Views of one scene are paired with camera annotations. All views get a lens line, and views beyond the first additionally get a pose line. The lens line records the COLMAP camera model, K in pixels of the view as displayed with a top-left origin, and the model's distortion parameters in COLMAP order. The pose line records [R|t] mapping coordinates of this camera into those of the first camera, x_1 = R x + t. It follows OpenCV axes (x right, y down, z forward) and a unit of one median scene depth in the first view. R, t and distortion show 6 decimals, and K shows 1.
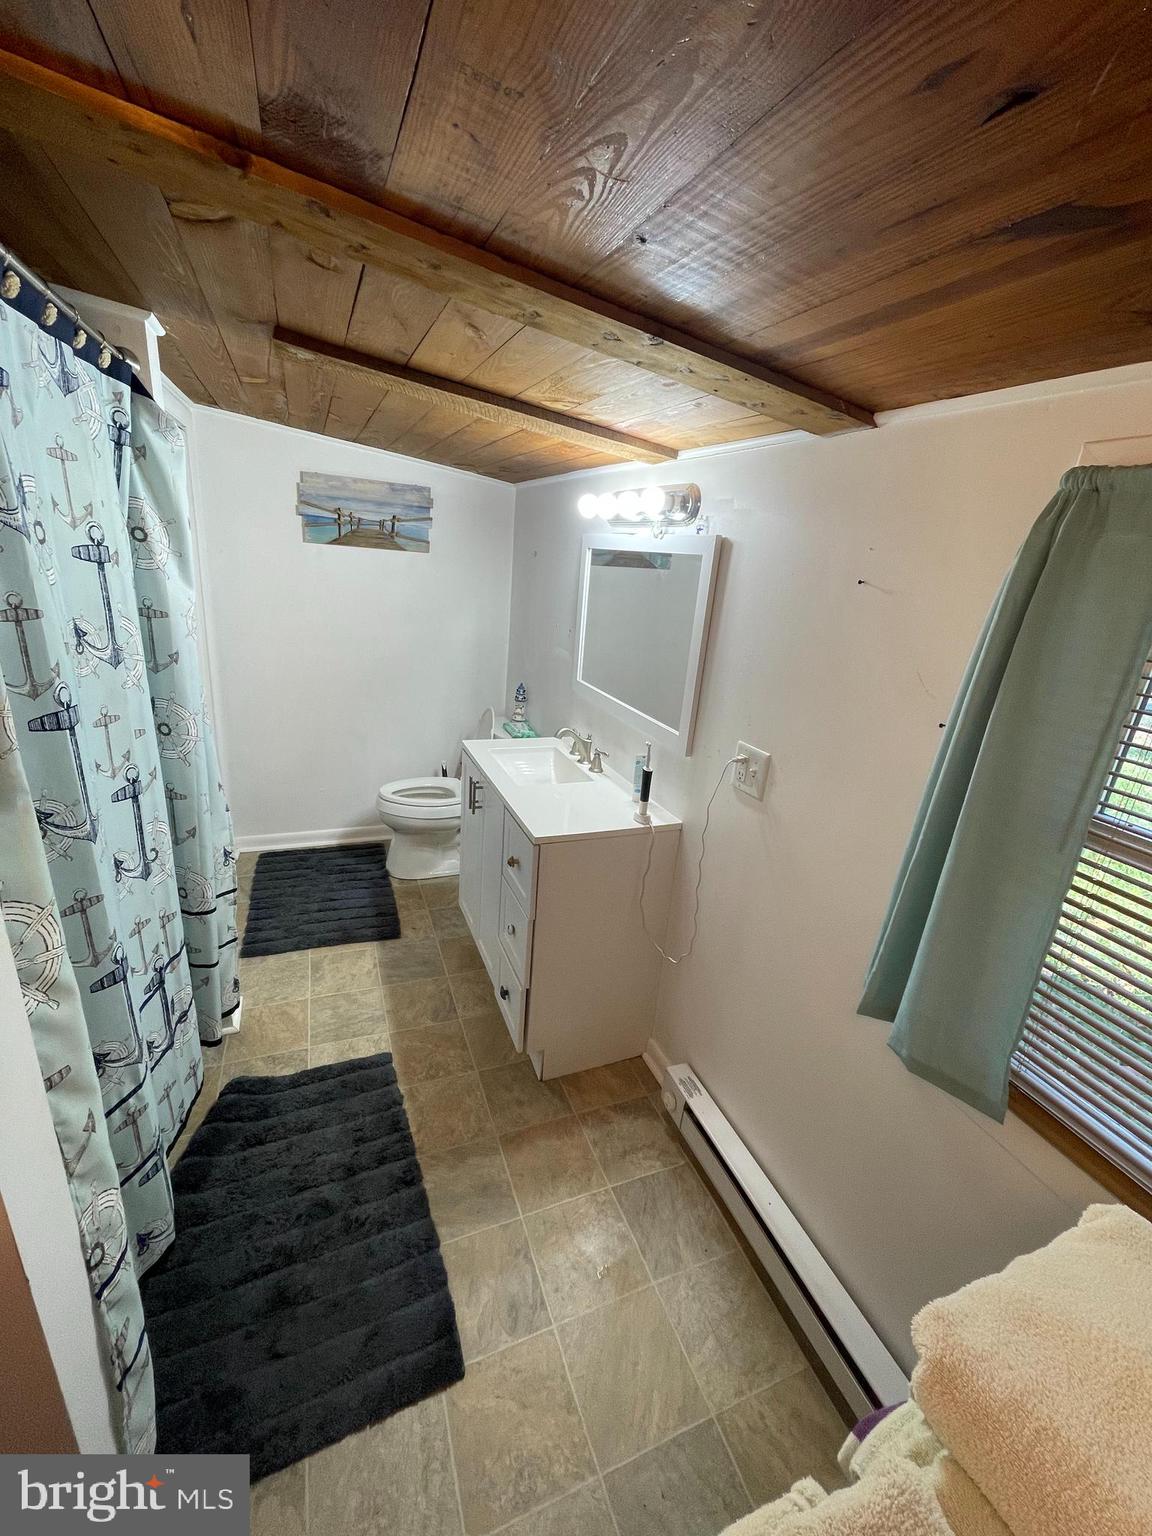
lens RADIAL K [[618.4, 0, 580.3], [0, 618.4, 766.3], [0, 0, 1]] dist [-0.003523, 0.000028]
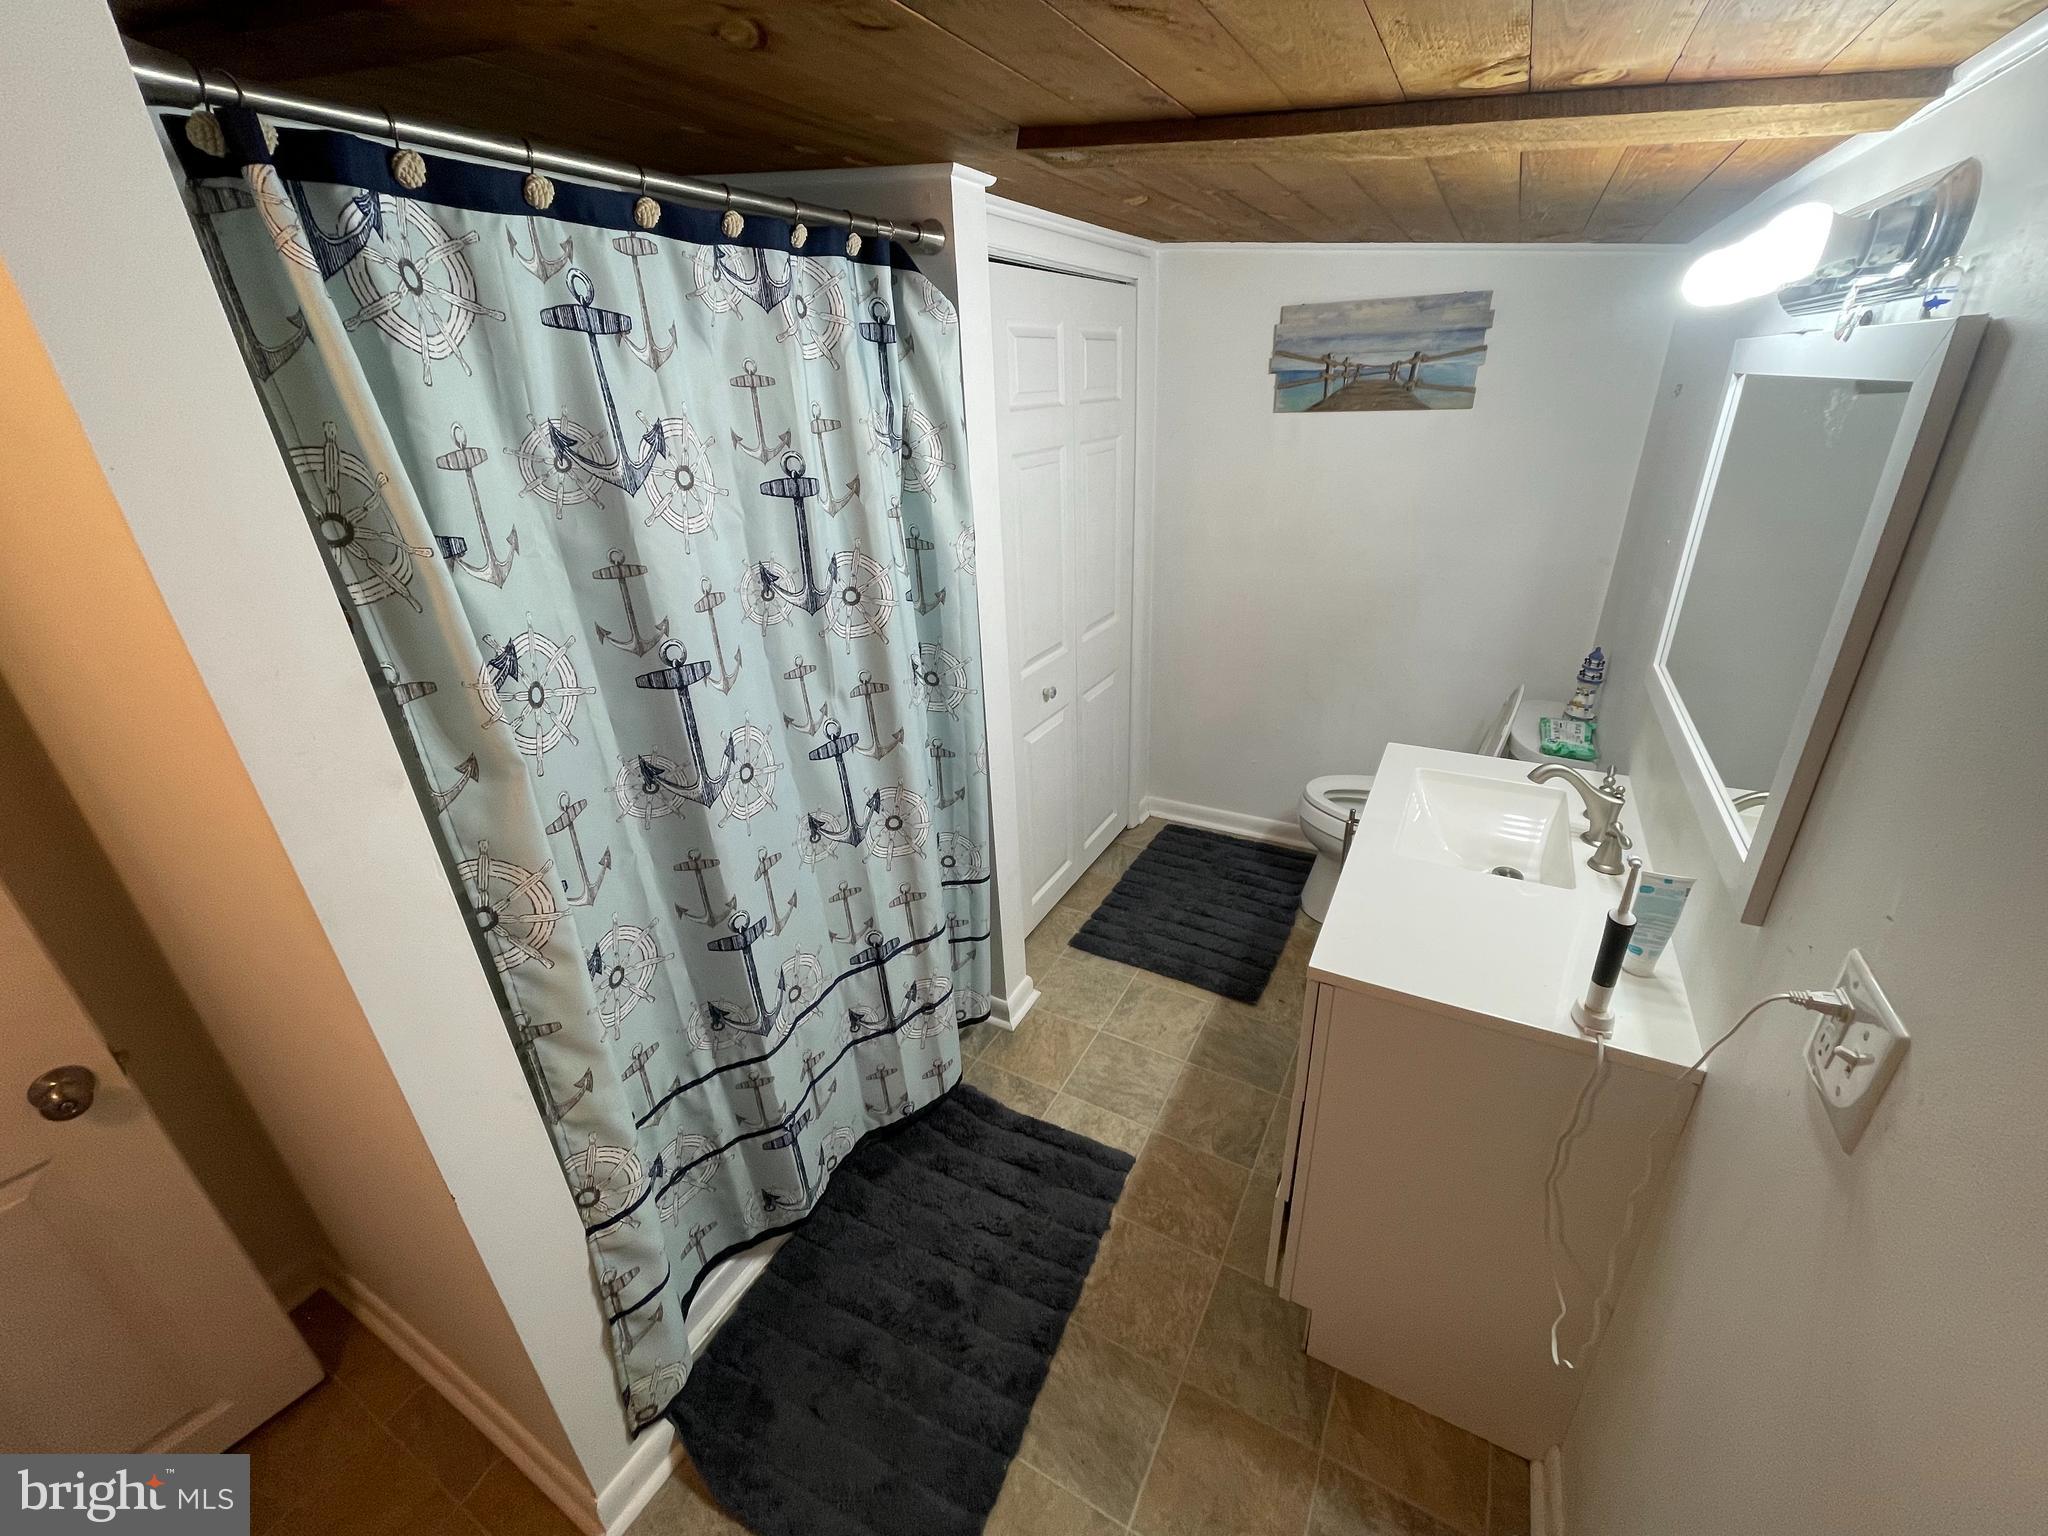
lens RADIAL K [[824.6, 0, 1021.3], [0, 824.6, 762.0], [0, 0, 1]] dist [-0.003523, 0.000028]
pose [[0.619882, 0.219911, -0.753250, 0.241371], [-0.159874, 0.975187, 0.153138, -0.113865], [0.768236, 0.025498, 0.639659, 0.296227]]
